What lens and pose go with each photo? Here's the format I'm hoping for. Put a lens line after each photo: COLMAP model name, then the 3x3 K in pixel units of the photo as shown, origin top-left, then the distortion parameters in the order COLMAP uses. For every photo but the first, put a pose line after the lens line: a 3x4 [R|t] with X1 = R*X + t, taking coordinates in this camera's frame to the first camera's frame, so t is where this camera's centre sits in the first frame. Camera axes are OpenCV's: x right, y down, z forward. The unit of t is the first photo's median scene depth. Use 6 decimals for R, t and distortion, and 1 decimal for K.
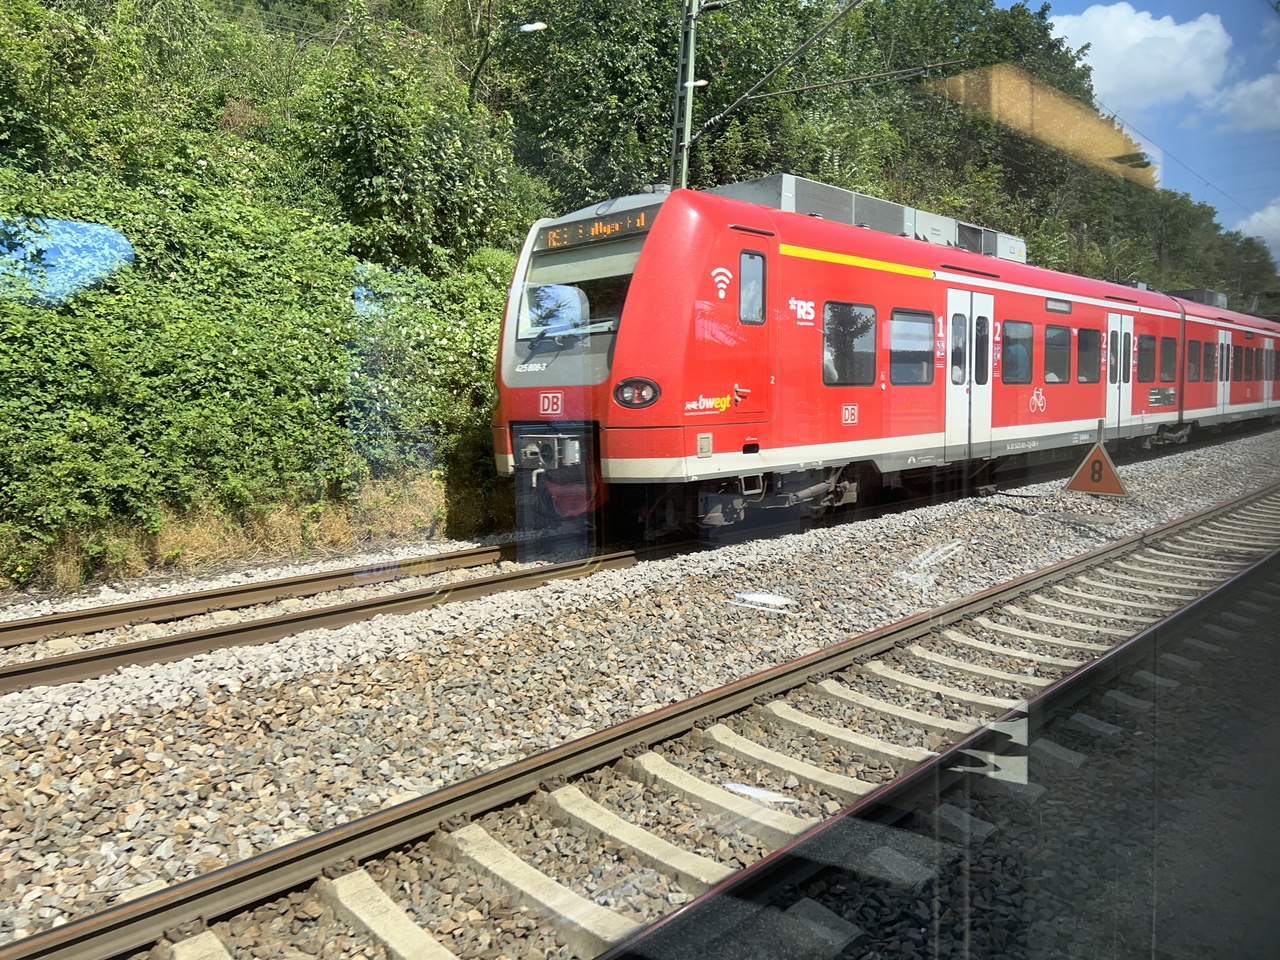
lens RADIAL K [[961.8, 0, 644.6], [0, 961.8, 468.6], [0, 0, 1]] dist [0.065452, -0.085805]
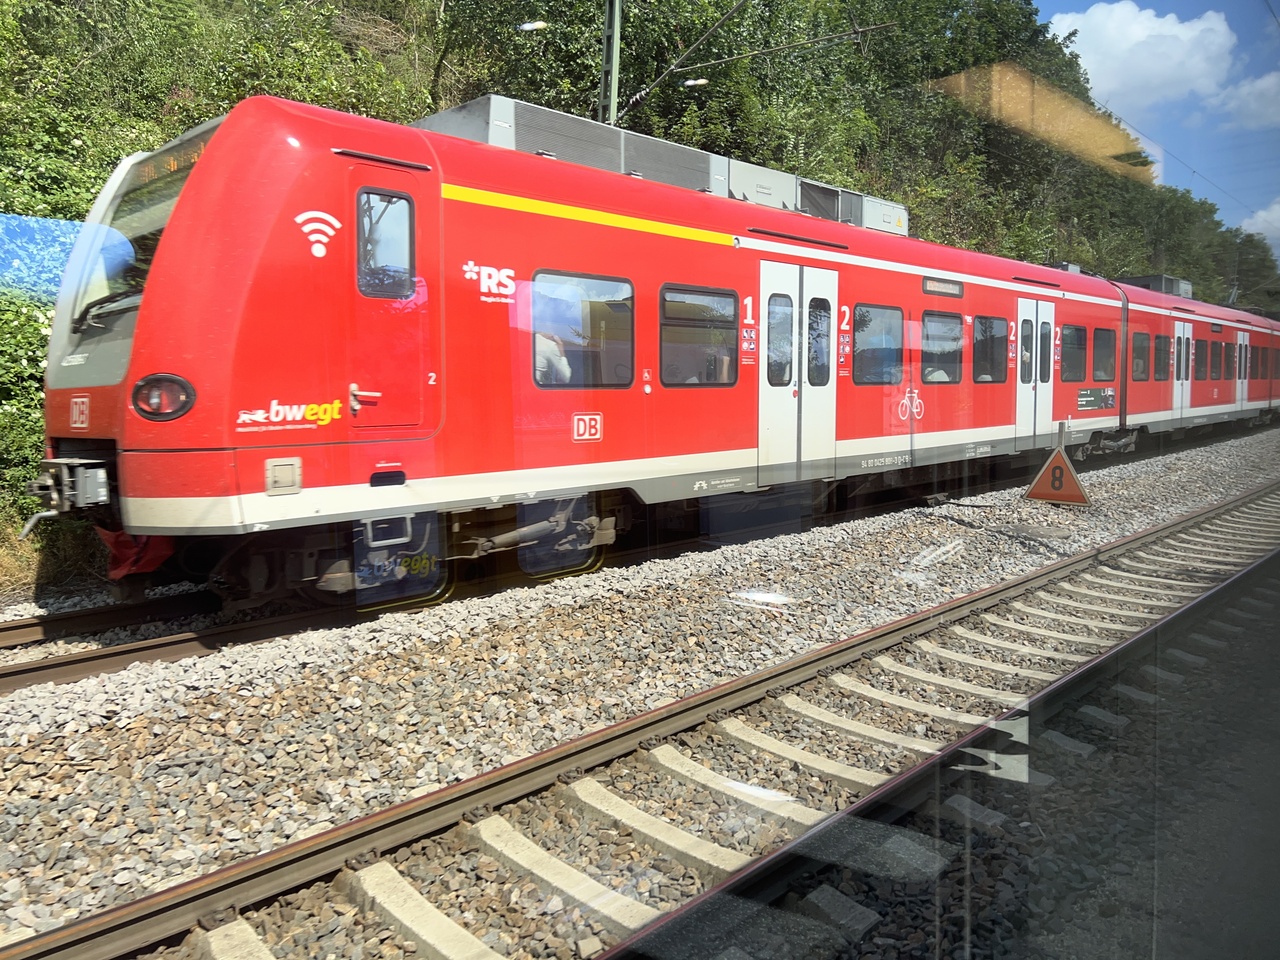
lens RADIAL K [[958.7, 0, 643.7], [0, 958.7, 473.3], [0, 0, 1]] dist [0.063000, -0.080769]
pose [[0.999989, -0.000641, -0.004644, 0.102511], [0.000668, 0.999982, 0.005885, -0.009902], [0.004640, -0.005888, 0.999972, 0.108428]]
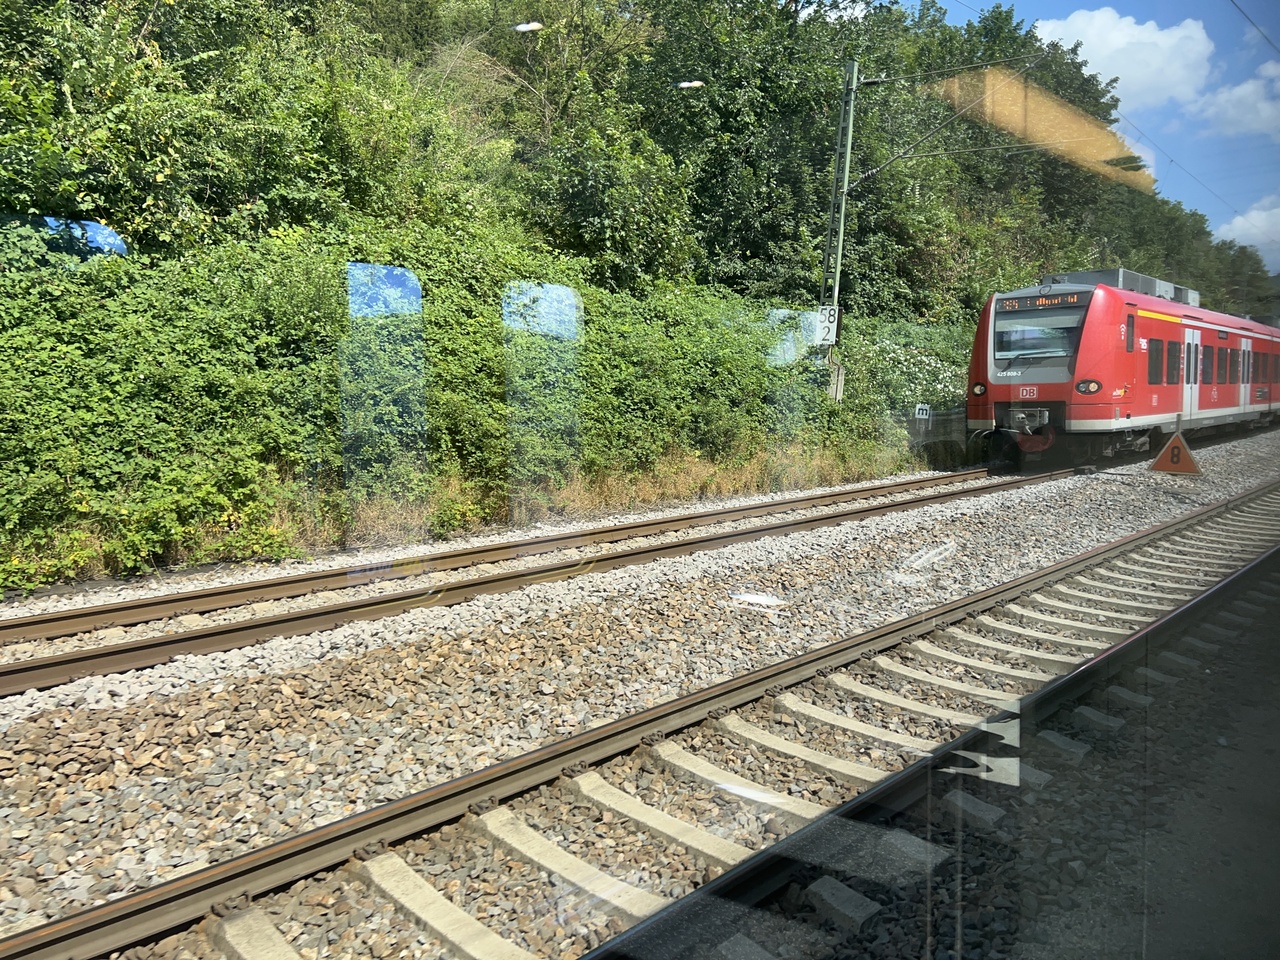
lens RADIAL K [[961.8, 0, 644.6], [0, 961.8, 468.6], [0, 0, 1]] dist [0.065452, -0.085805]
pose [[0.999904, 0.001684, 0.013761, -0.304214], [-0.001669, 0.999998, -0.001109, 0.029481], [-0.013763, 0.001086, 0.999905, -0.311546]]
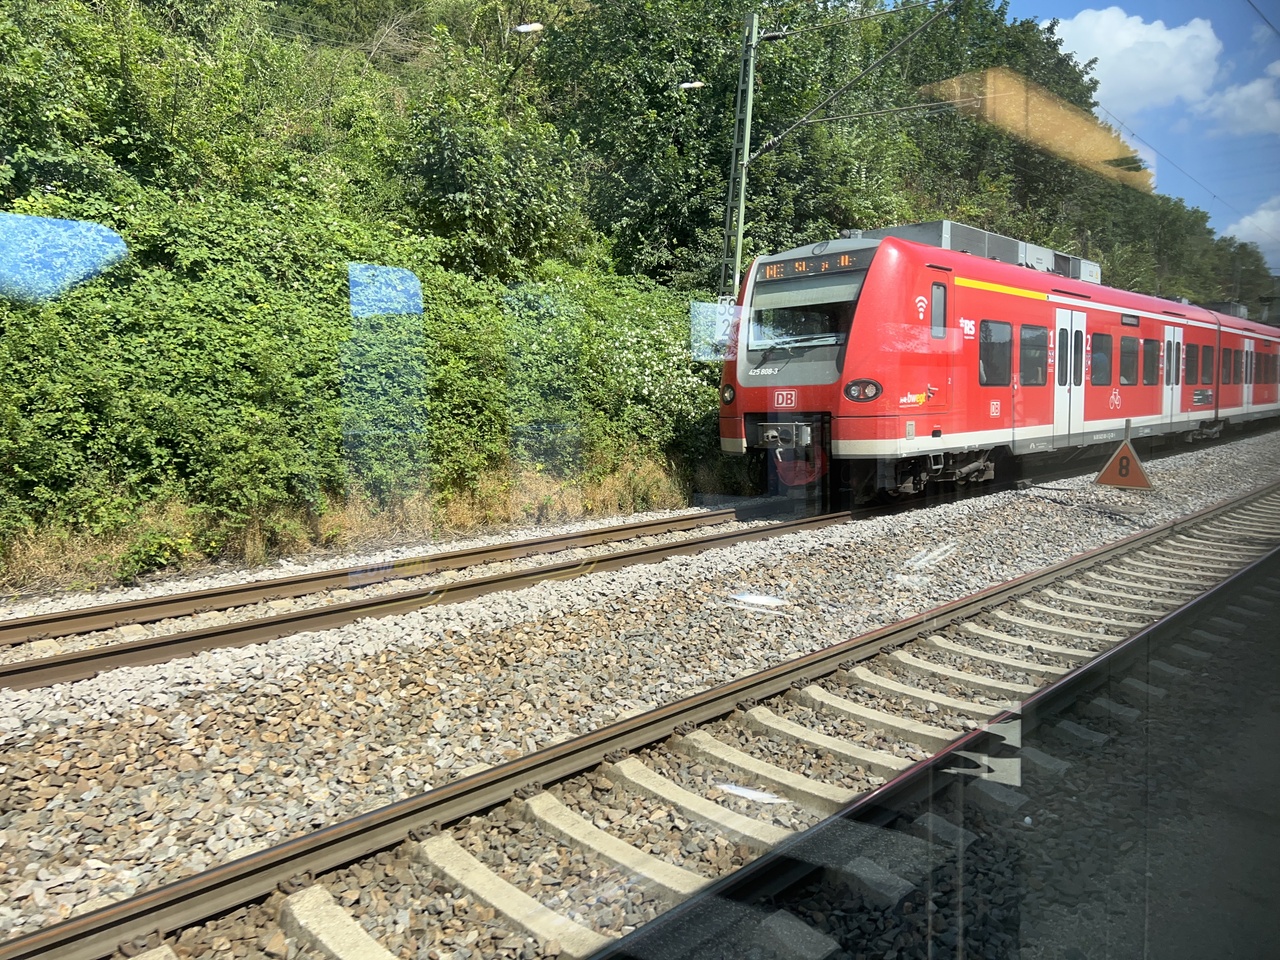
lens RADIAL K [[961.8, 0, 644.6], [0, 961.8, 468.6], [0, 0, 1]] dist [0.065452, -0.085805]
pose [[0.999966, 0.002422, 0.007883, -0.101732], [-0.002411, 0.999996, -0.001330, 0.010009], [-0.007886, 0.001311, 0.999968, -0.104562]]
